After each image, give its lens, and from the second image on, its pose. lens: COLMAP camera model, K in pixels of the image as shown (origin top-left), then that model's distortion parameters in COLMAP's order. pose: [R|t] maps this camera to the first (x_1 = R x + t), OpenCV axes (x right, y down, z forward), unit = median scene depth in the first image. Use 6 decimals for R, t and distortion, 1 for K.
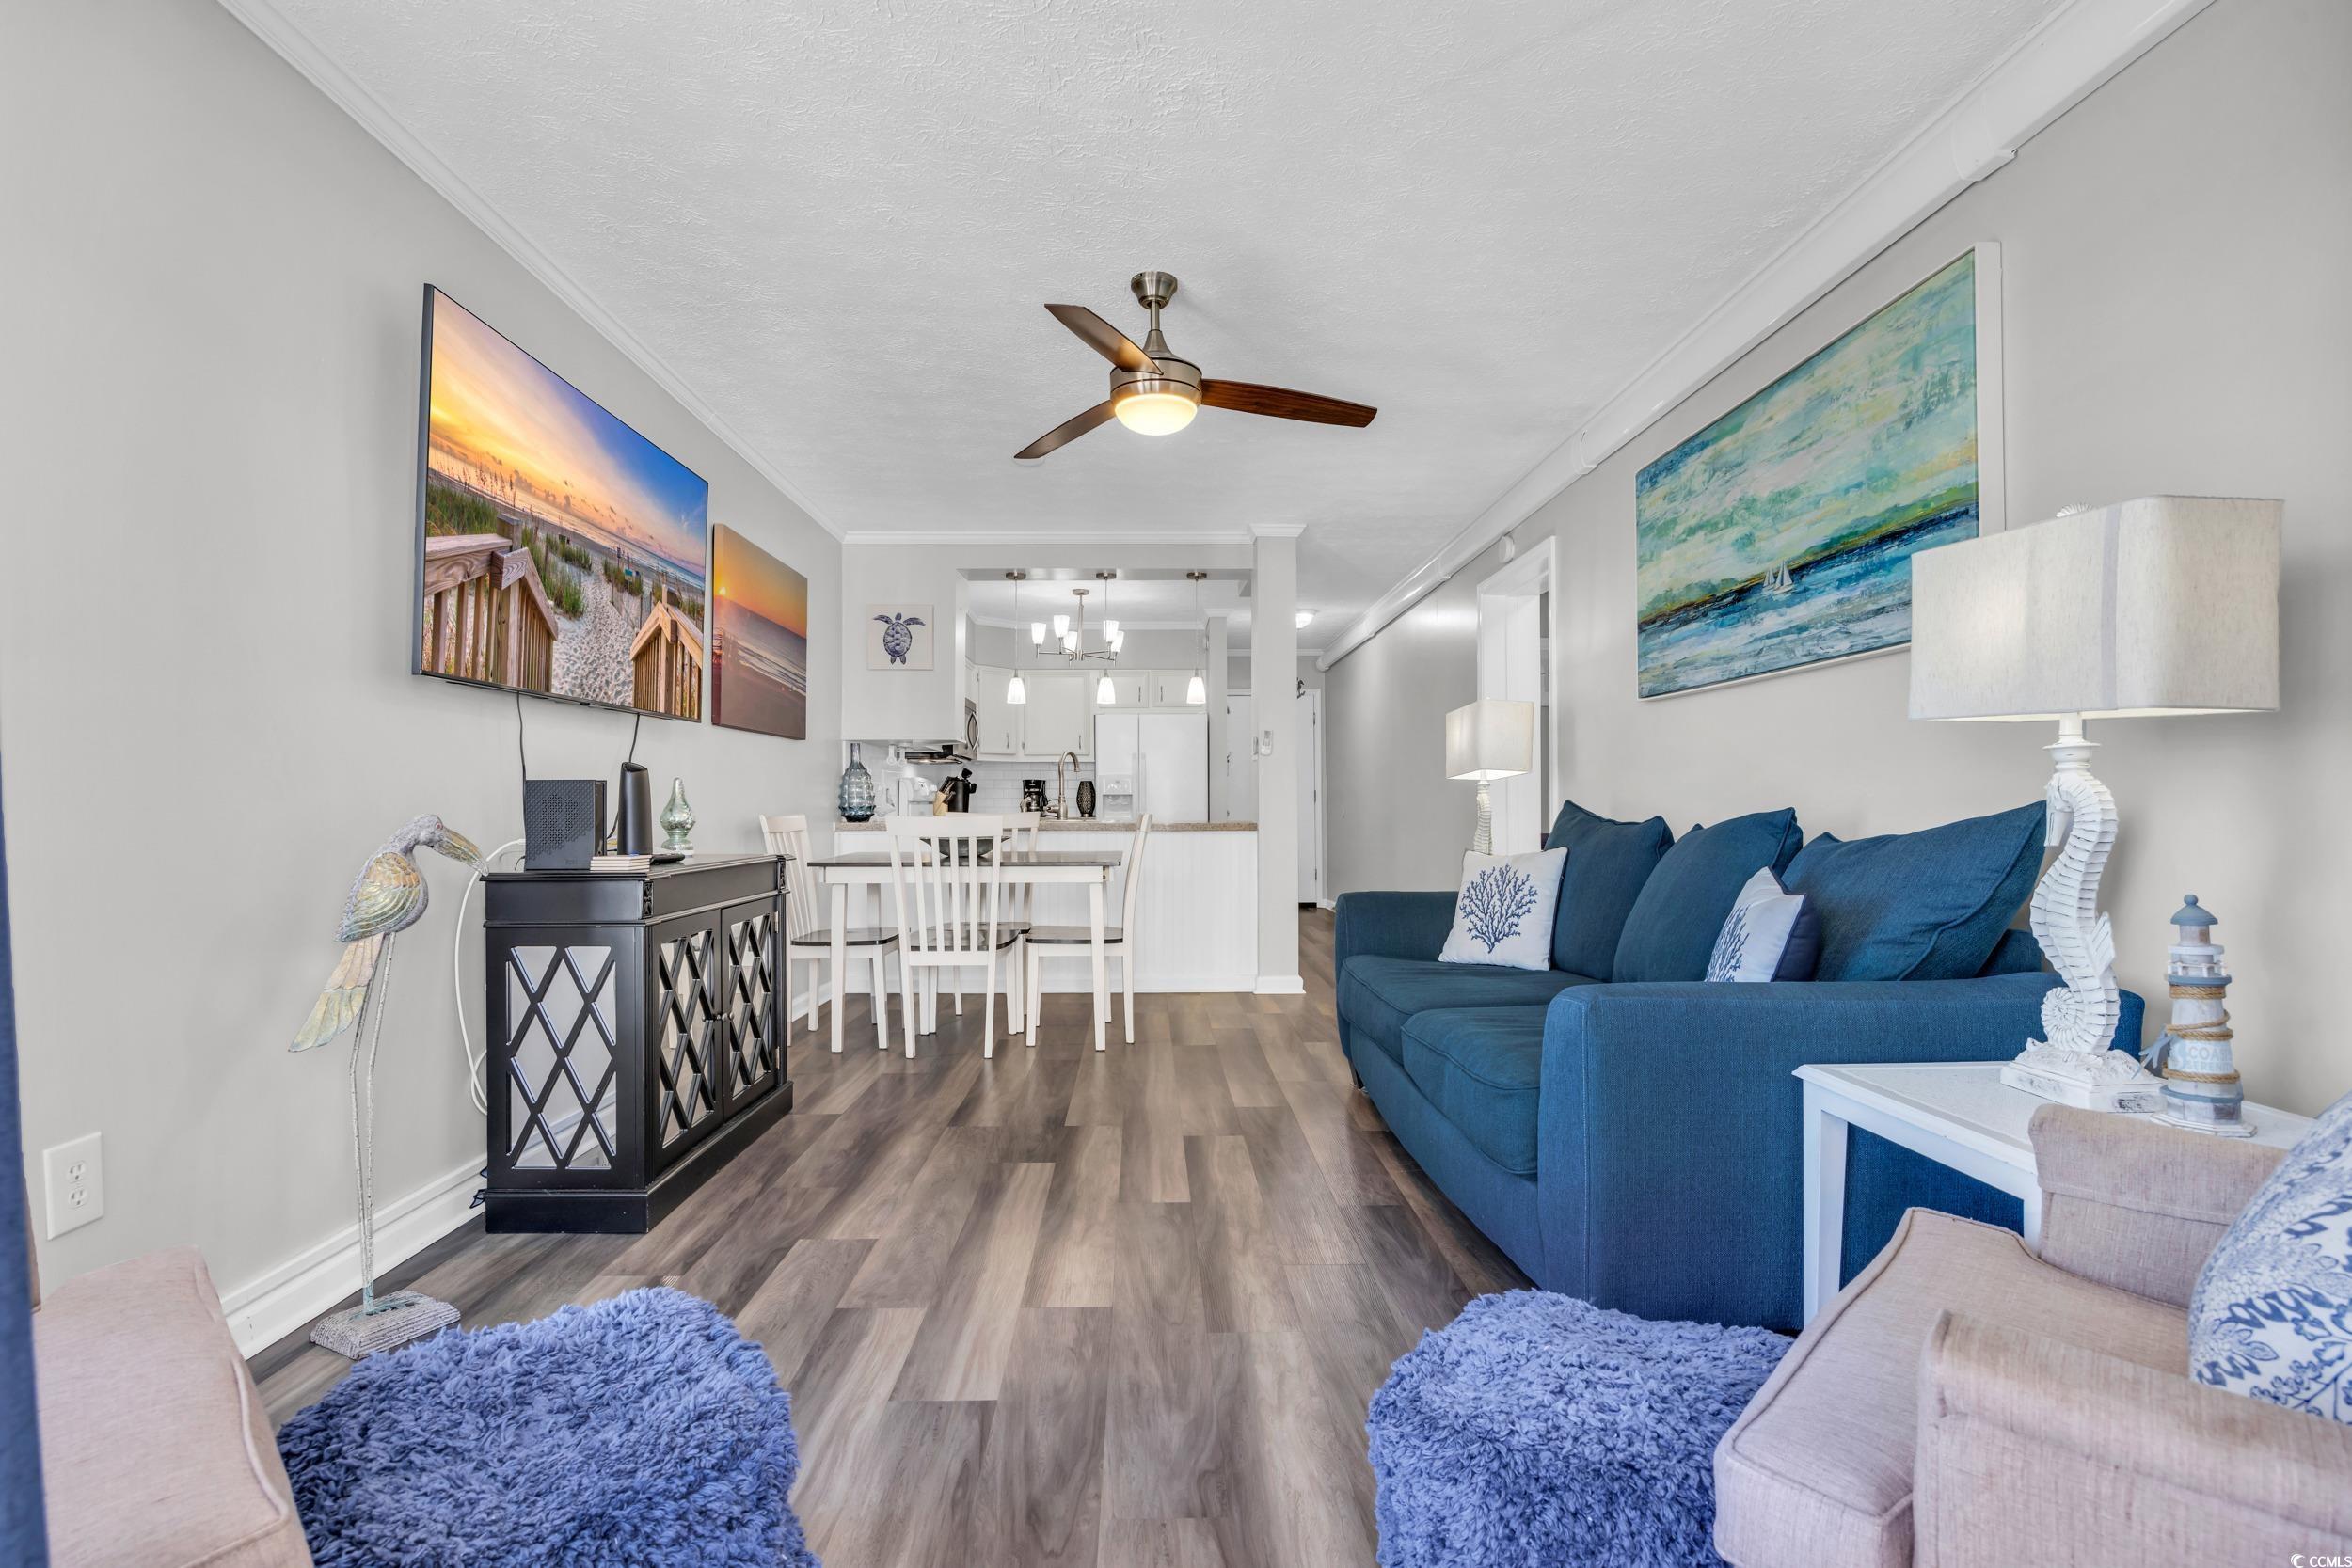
lens RADIAL K [[901.6, 0, 1170.8], [0, 901.6, 794.0], [0, 0, 1]] dist [0.000604, -0.000762]
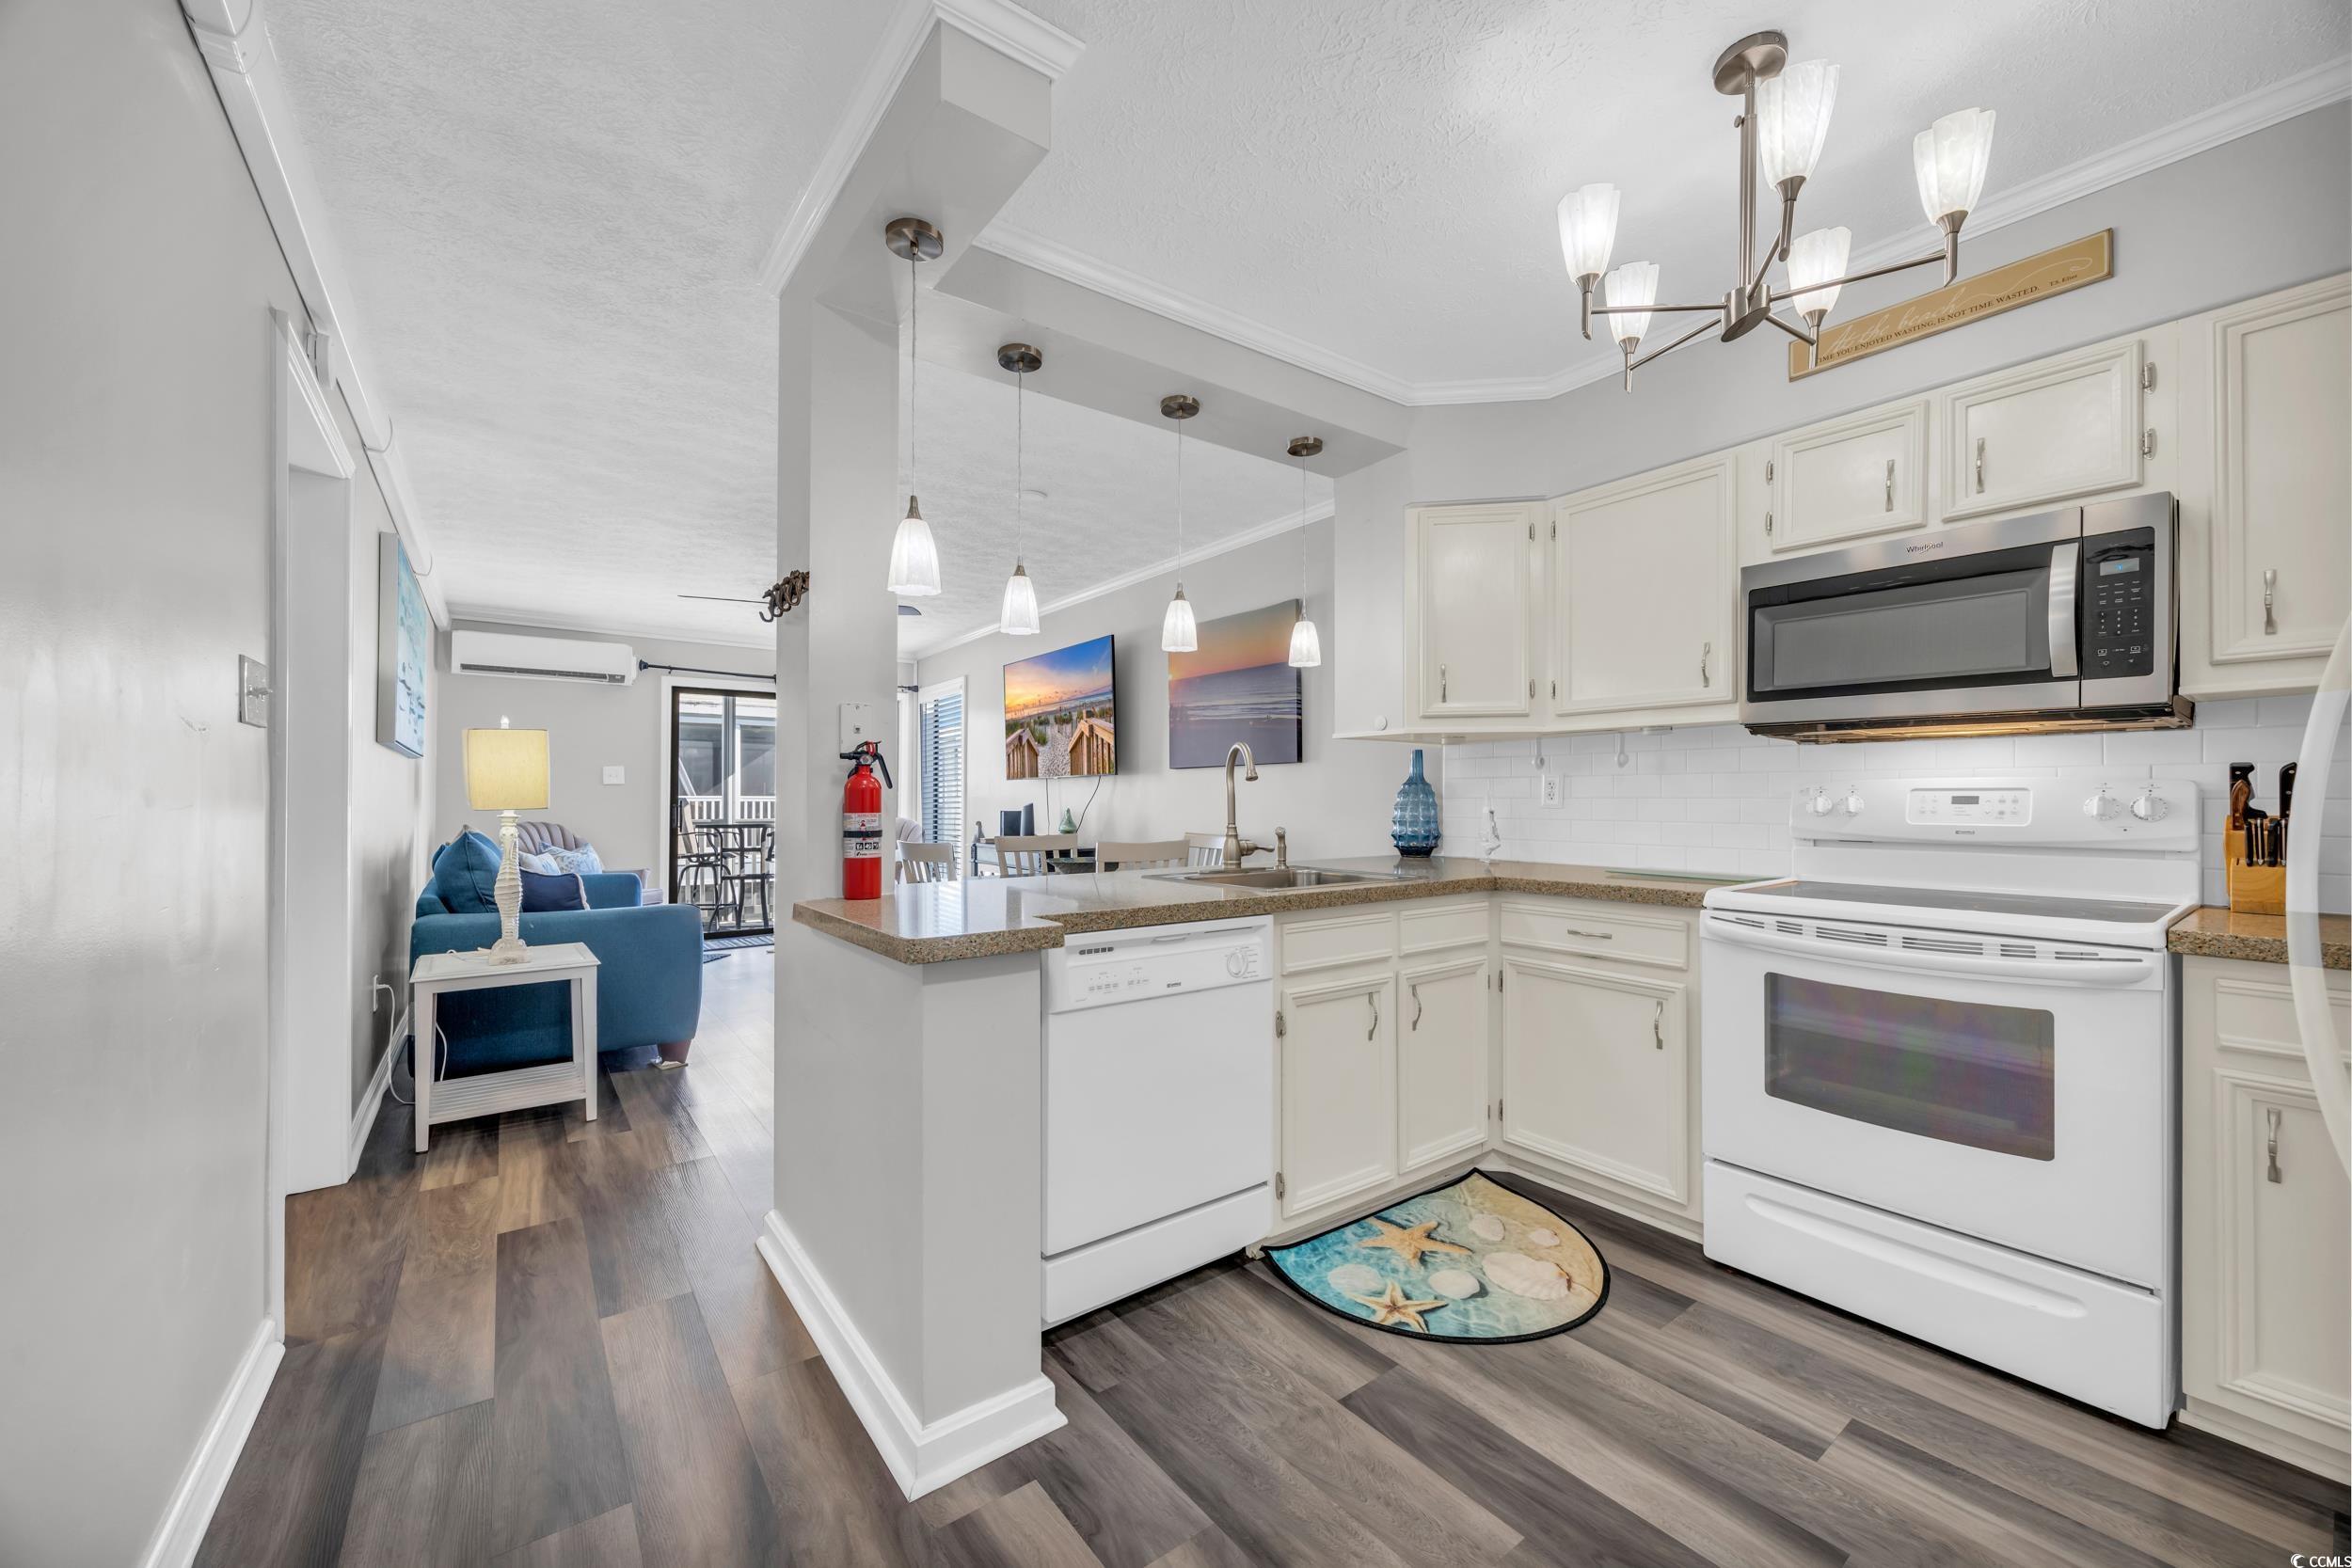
lens RADIAL K [[901.6, 0, 1170.8], [0, 901.6, 794.0], [0, 0, 1]] dist [0.000604, -0.000762]
pose [[-0.825565, 0.000012, -0.564307, 0.536960], [0.004955, 0.999962, -0.007227, -0.039935], [0.564285, -0.008763, -0.825534, 3.645580]]
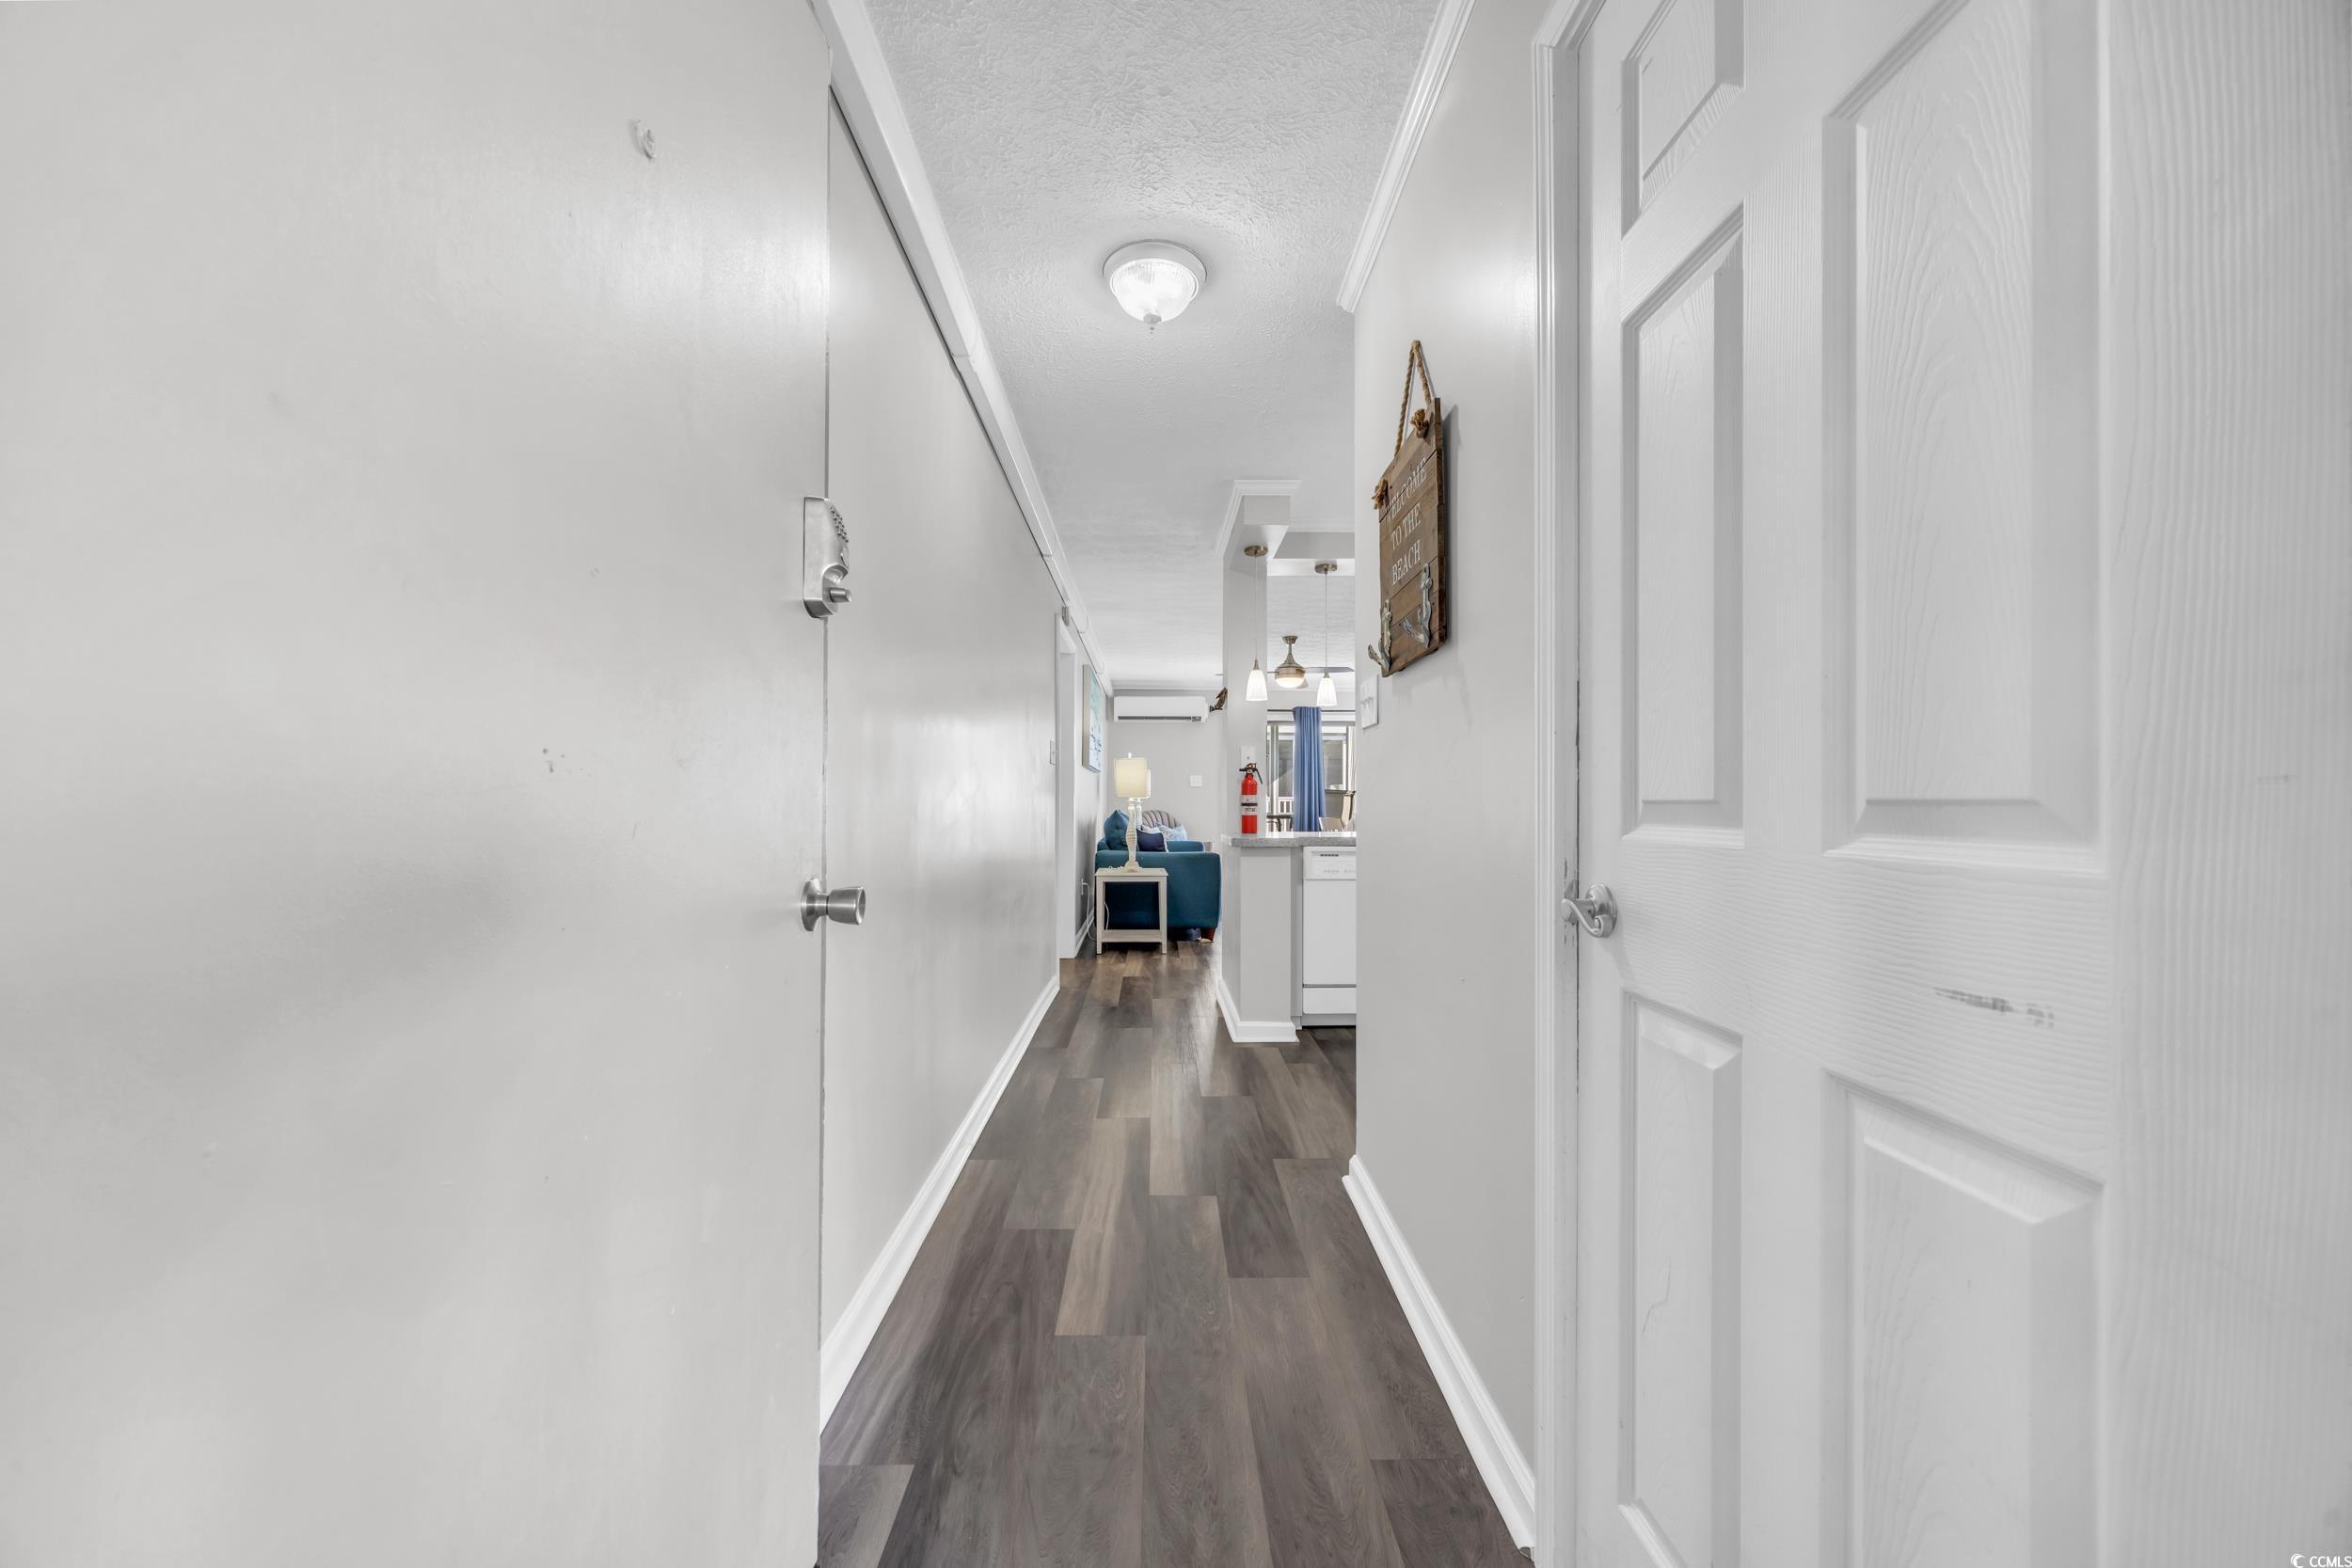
lens RADIAL K [[901.6, 0, 1170.8], [0, 901.6, 794.0], [0, 0, 1]] dist [0.000604, -0.000762]
pose [[-0.999847, 0.000393, 0.017469, 0.403133], [0.000158, 0.999909, -0.013453, 0.002153], [-0.017472, -0.013448, -0.999757, 4.959734]]
